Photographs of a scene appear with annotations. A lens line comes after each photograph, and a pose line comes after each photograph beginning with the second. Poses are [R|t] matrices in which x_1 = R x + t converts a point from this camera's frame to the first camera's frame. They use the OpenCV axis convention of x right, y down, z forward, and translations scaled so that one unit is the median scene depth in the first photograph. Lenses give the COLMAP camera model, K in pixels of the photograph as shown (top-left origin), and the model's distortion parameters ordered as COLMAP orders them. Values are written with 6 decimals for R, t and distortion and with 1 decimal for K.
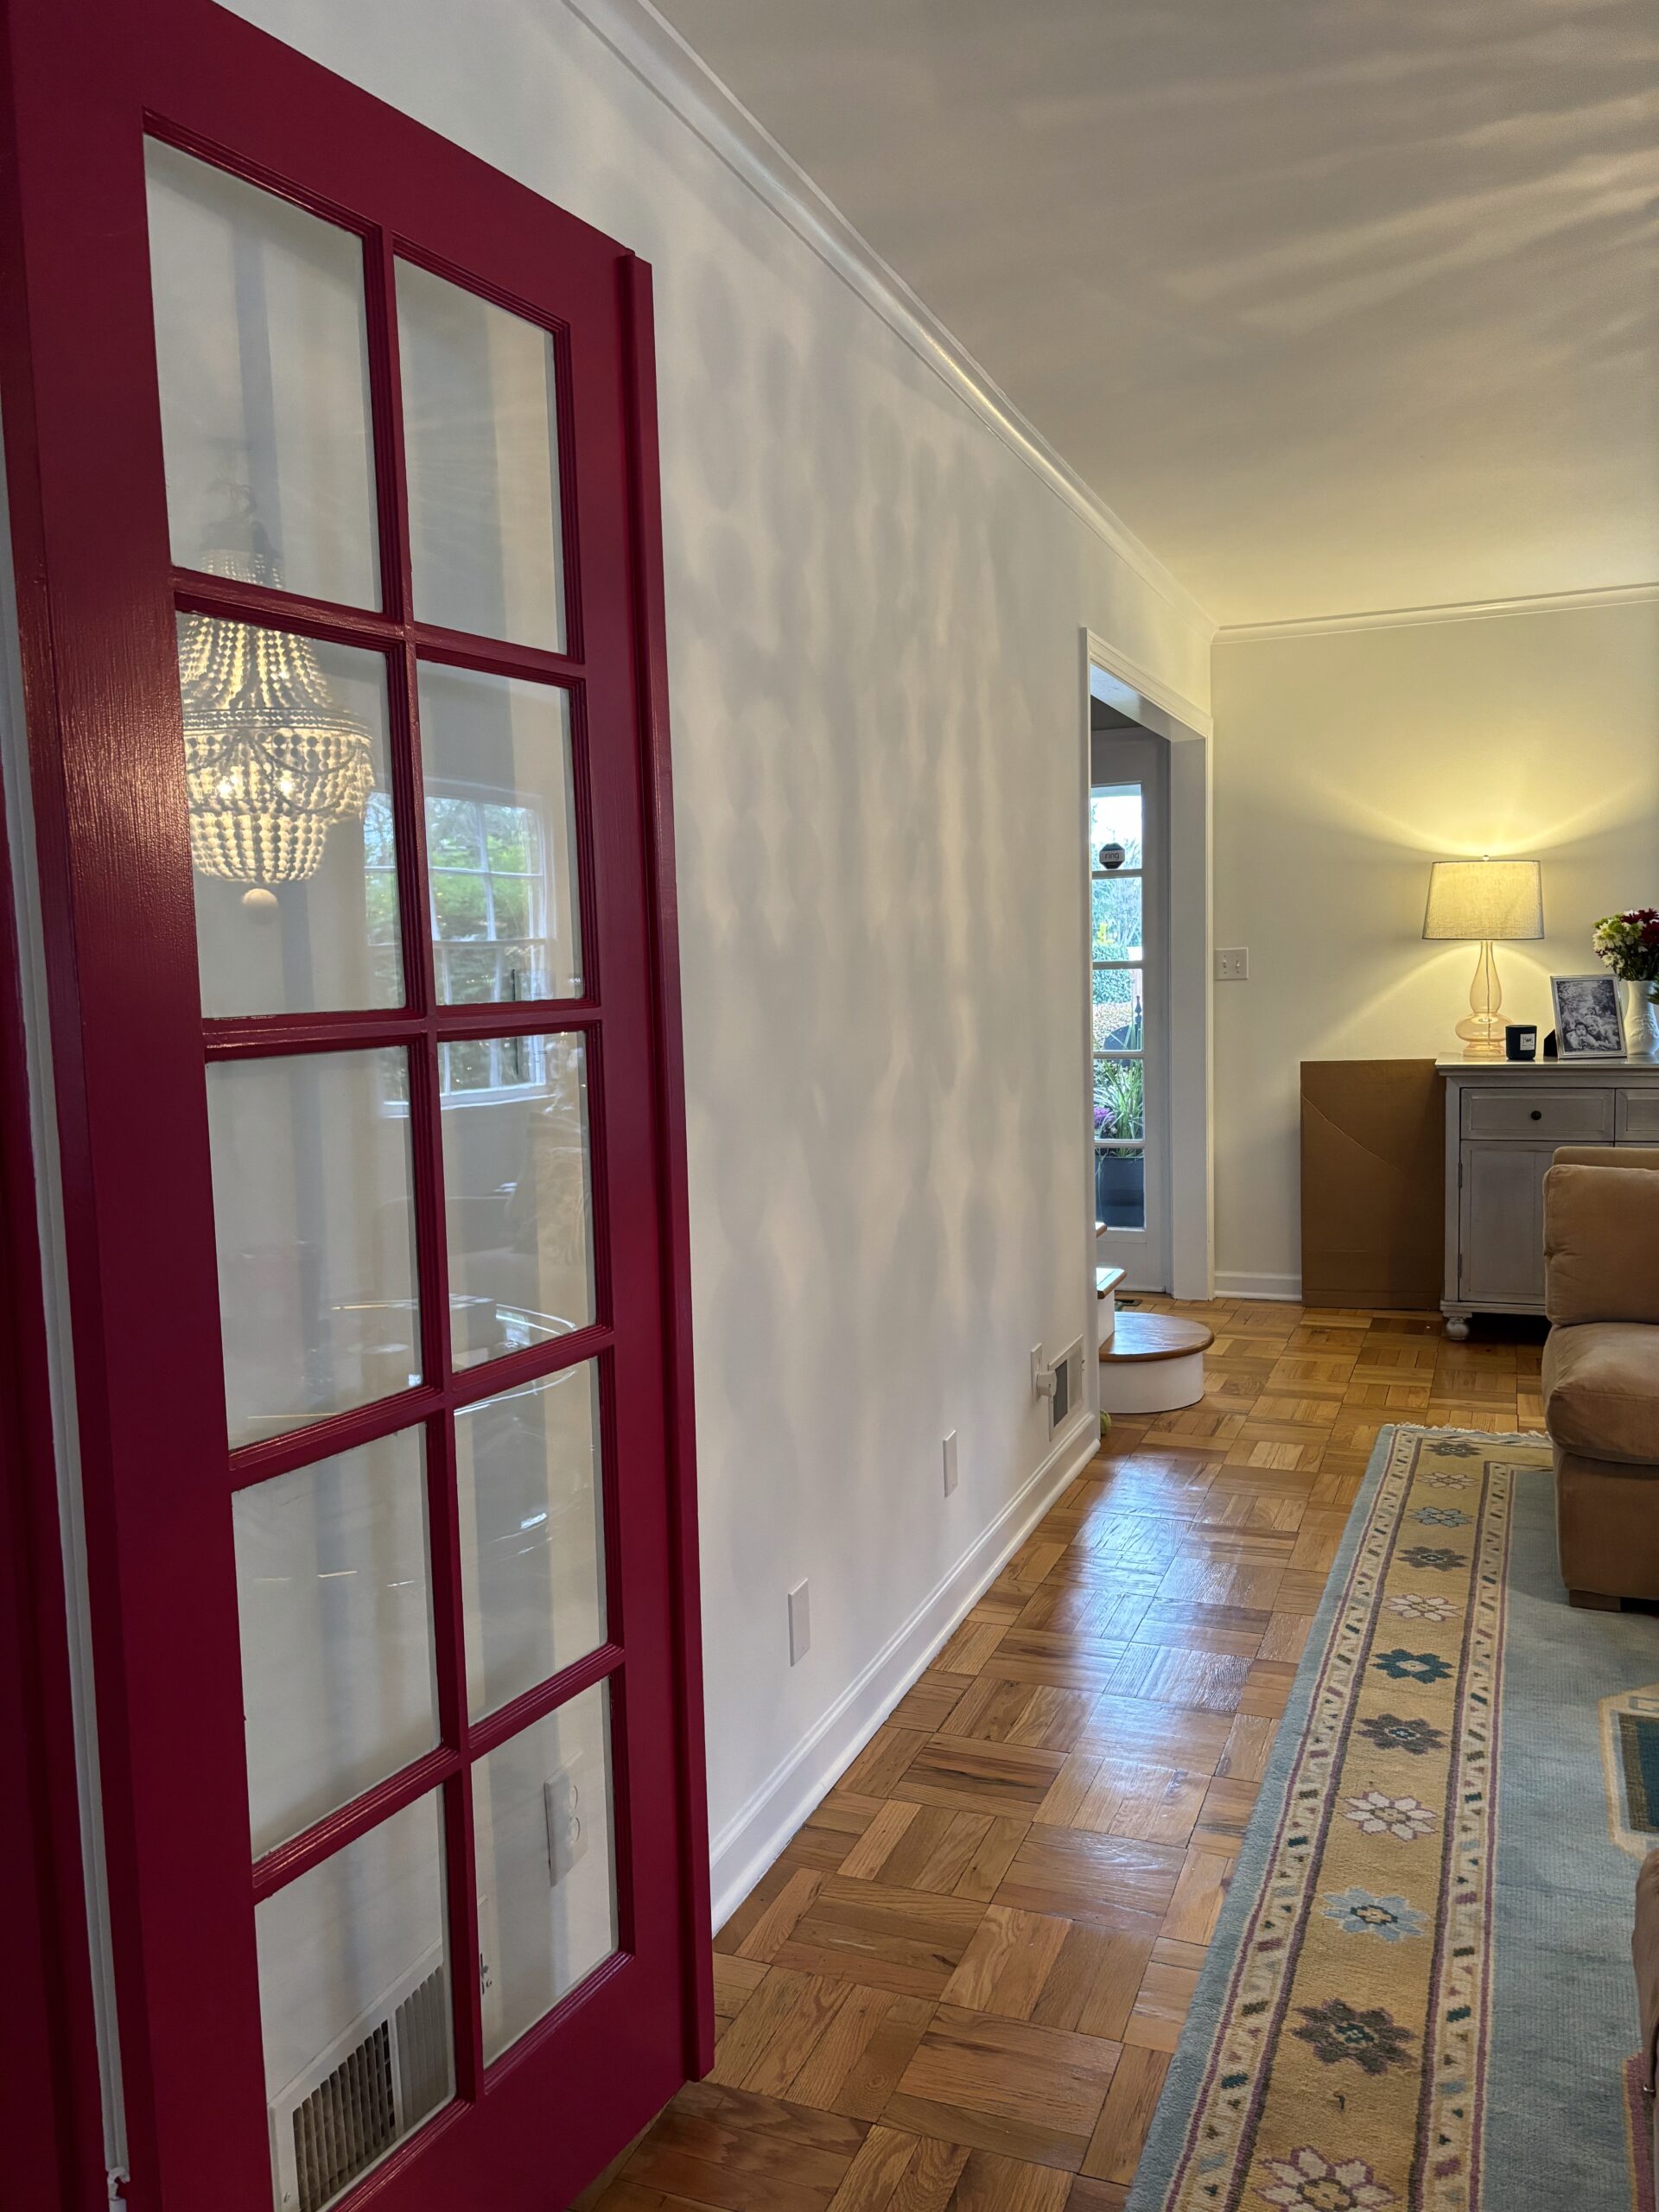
lens RADIAL K [[1650.7, 0, 841.4], [0, 1650.7, 1100.9], [0, 0, 1]] dist [0.038539, -0.048340]
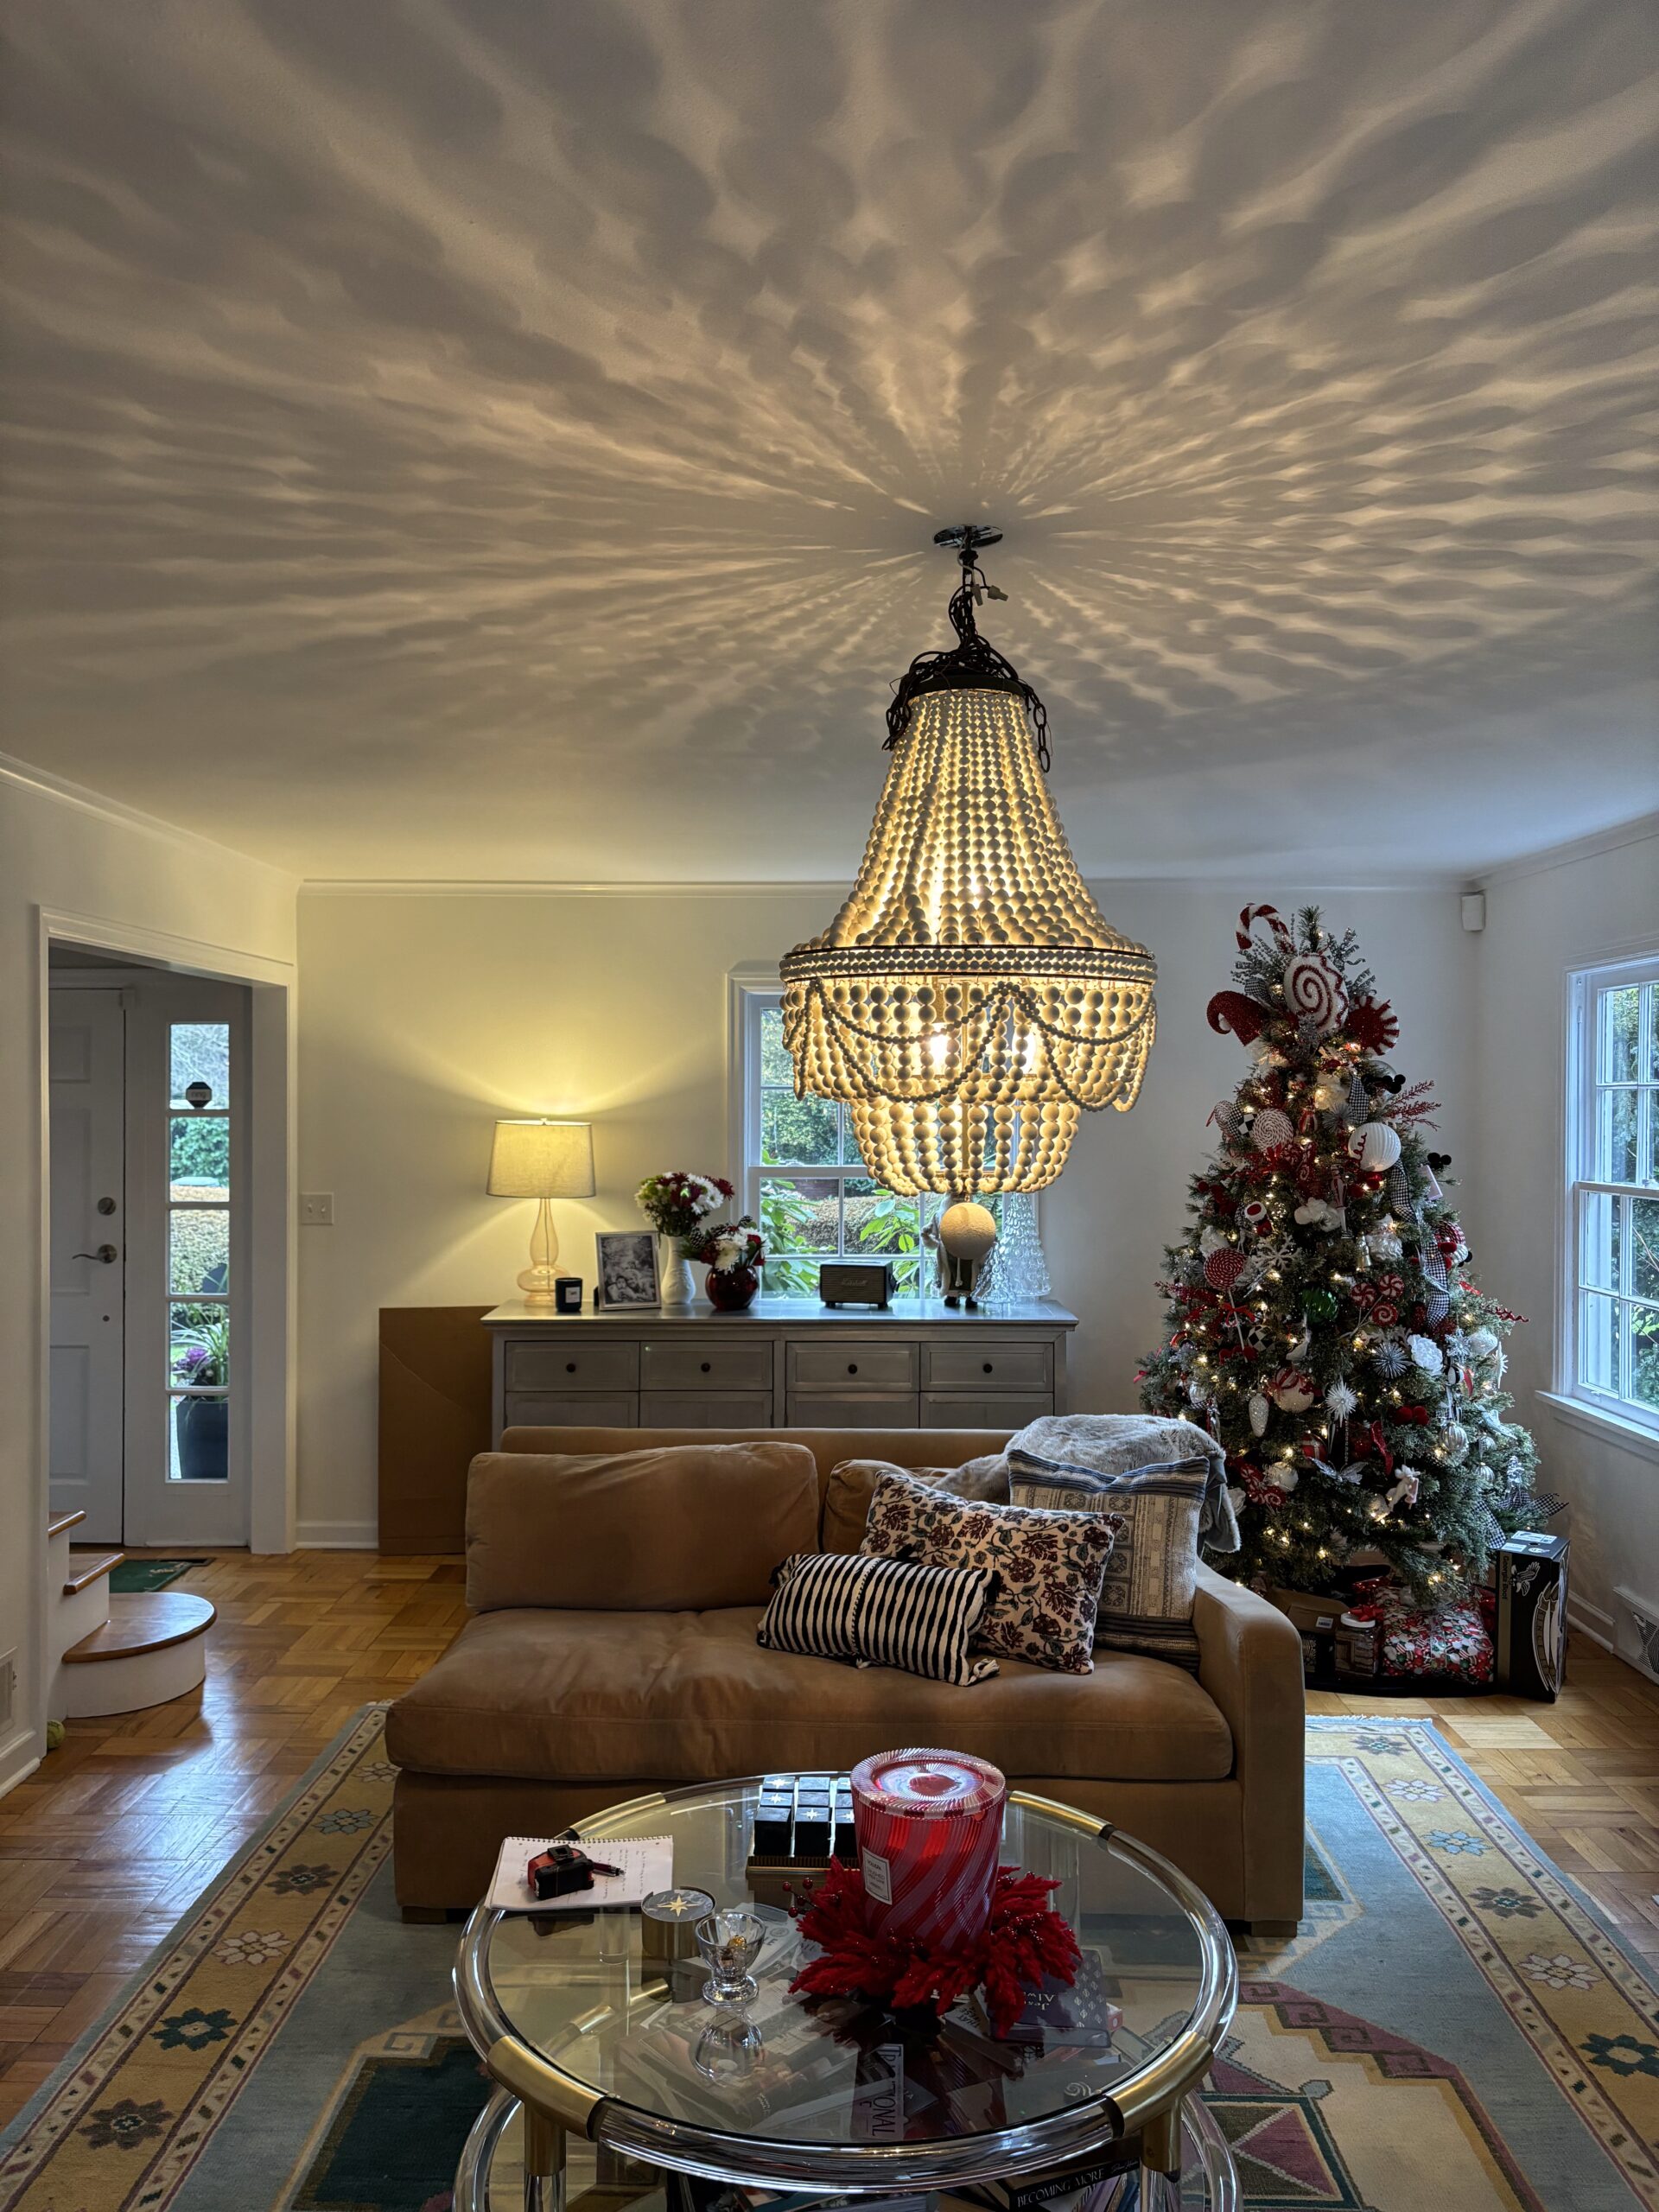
lens RADIAL K [[1650.7, 0, 816.2], [0, 1650.7, 1109.8], [0, 0, 1]] dist [0.038539, -0.048340]
pose [[0.931359, 0.027369, 0.363071, 0.310117], [0.004325, 0.996269, -0.086194, -0.111584], [-0.364076, 0.081848, 0.927766, -0.085660]]
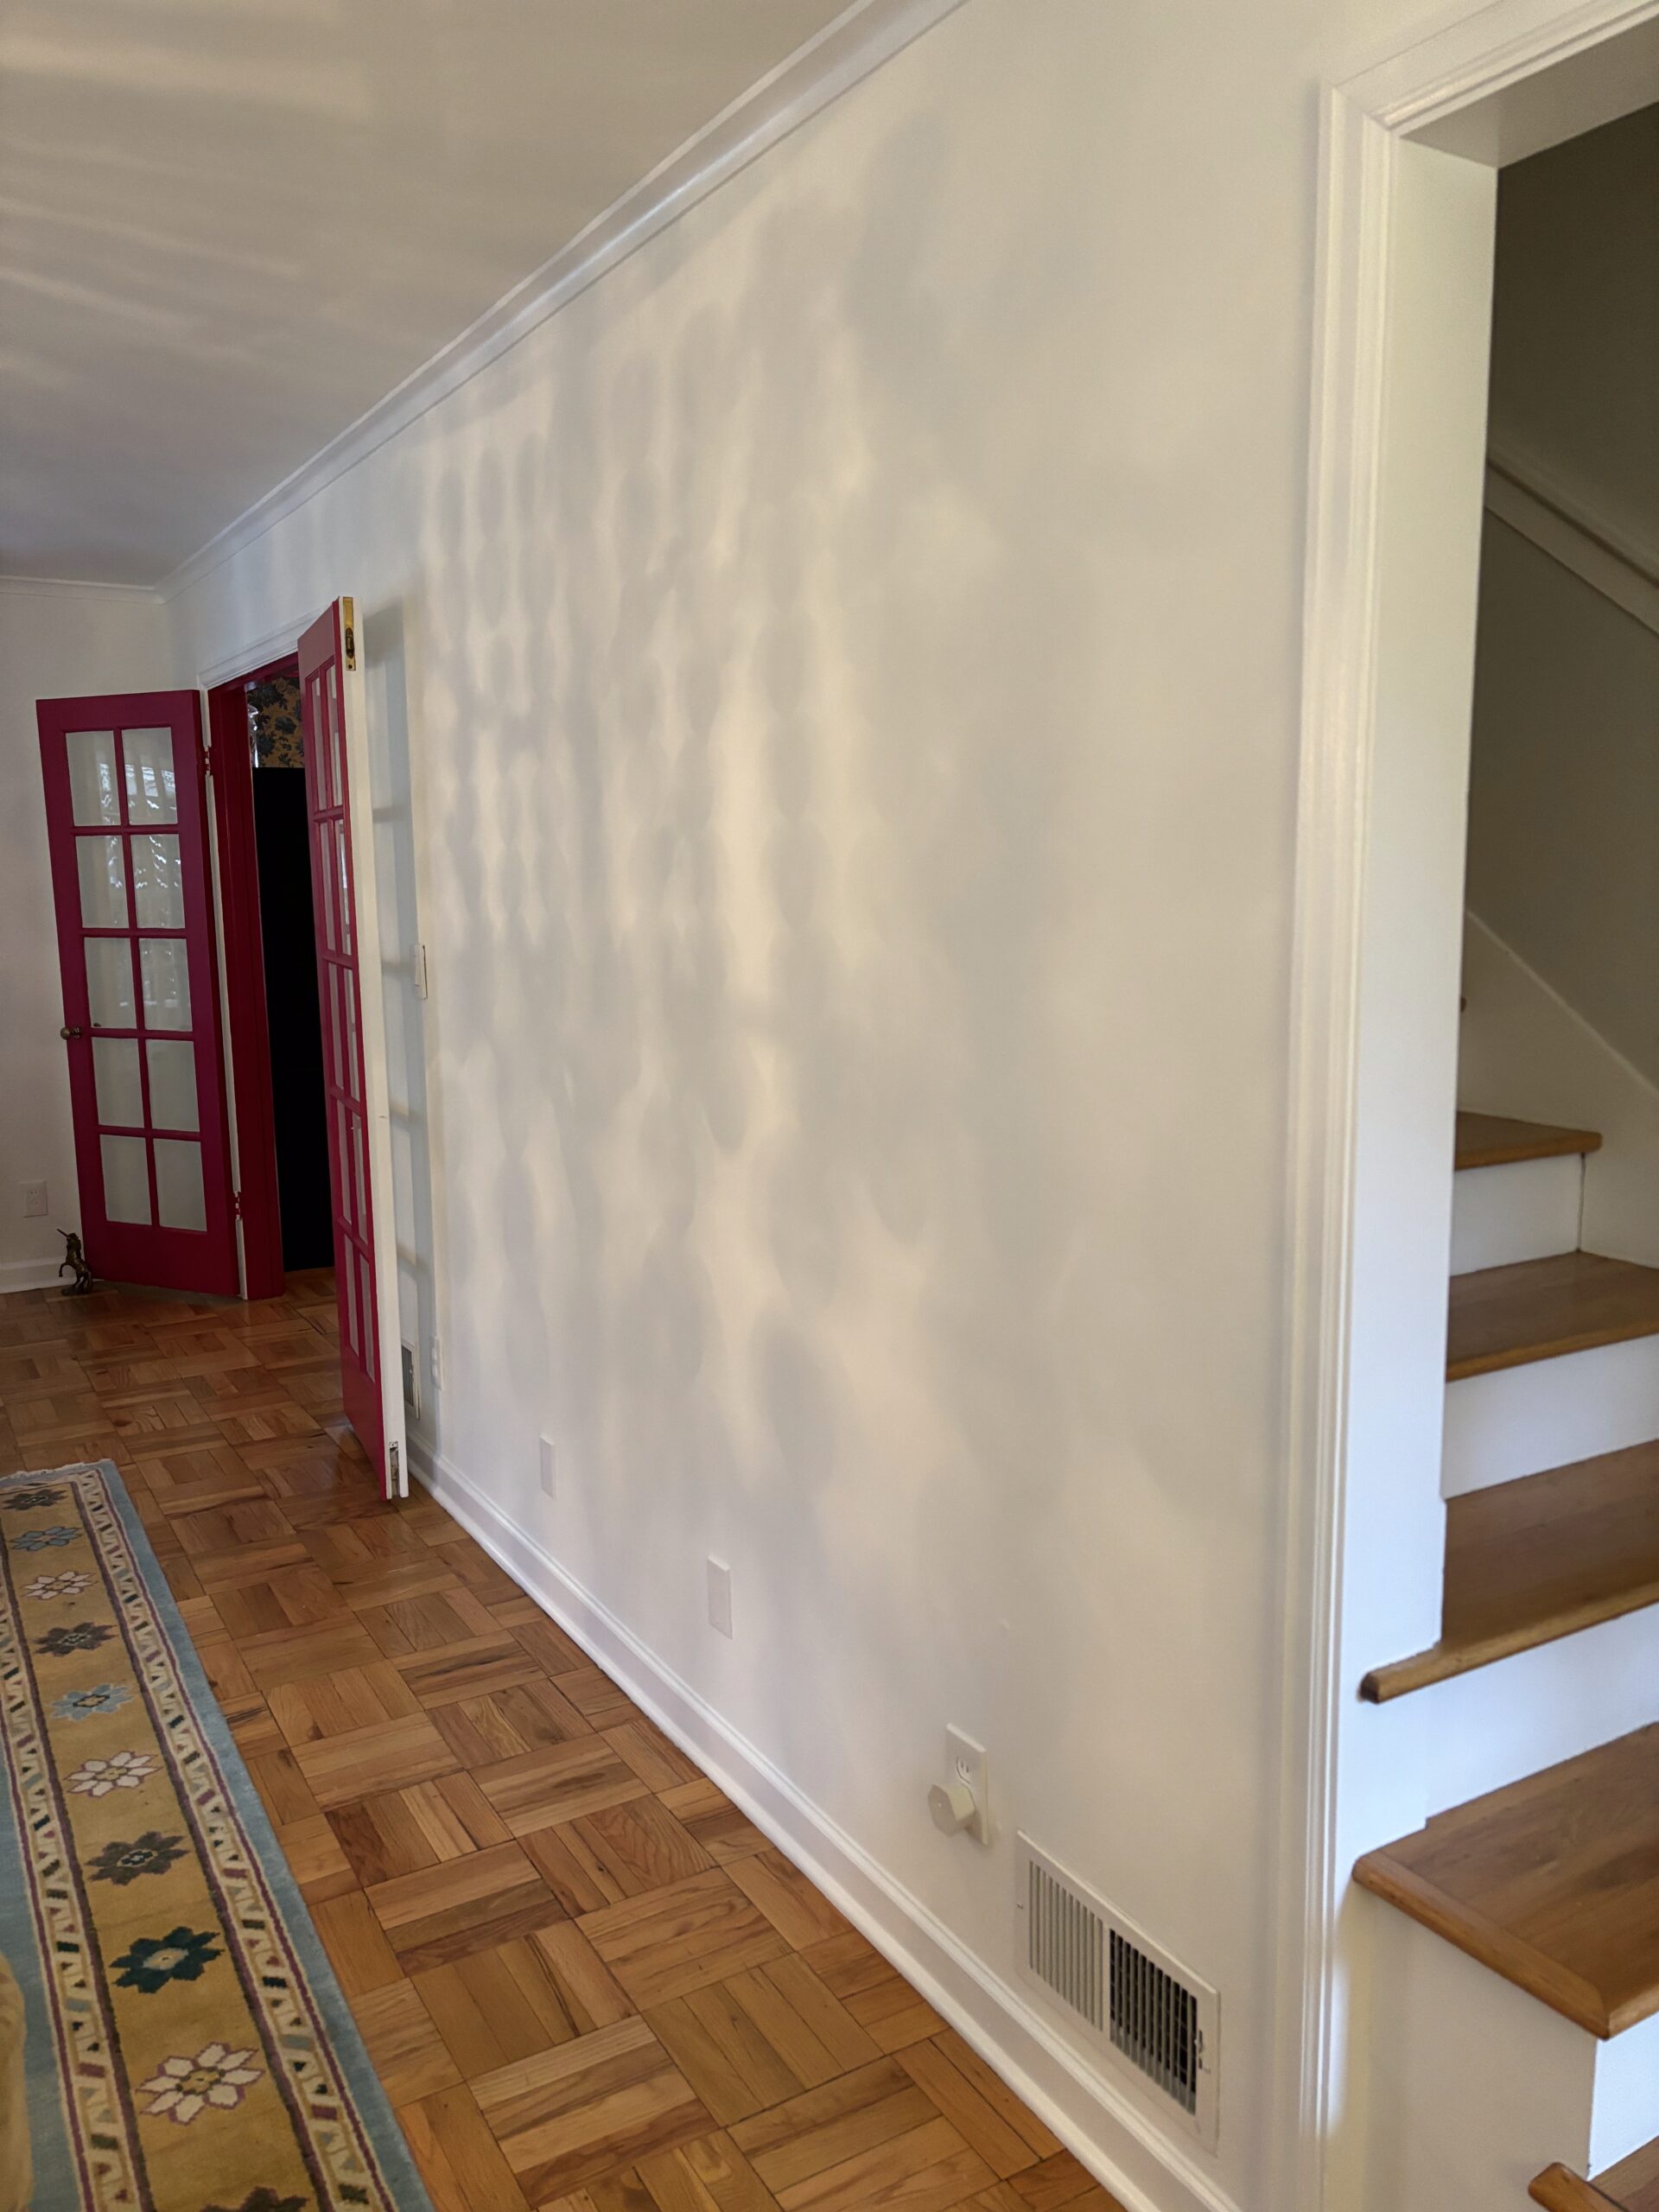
lens RADIAL K [[1650.7, 0, 853.4], [0, 1650.7, 1125.5], [0, 0, 1]] dist [0.038539, -0.048340]
pose [[-0.597036, 0.164919, -0.785080, 0.681831], [-0.038998, 0.971517, 0.233740, -0.218057], [0.801266, 0.170168, -0.573599, 1.601858]]
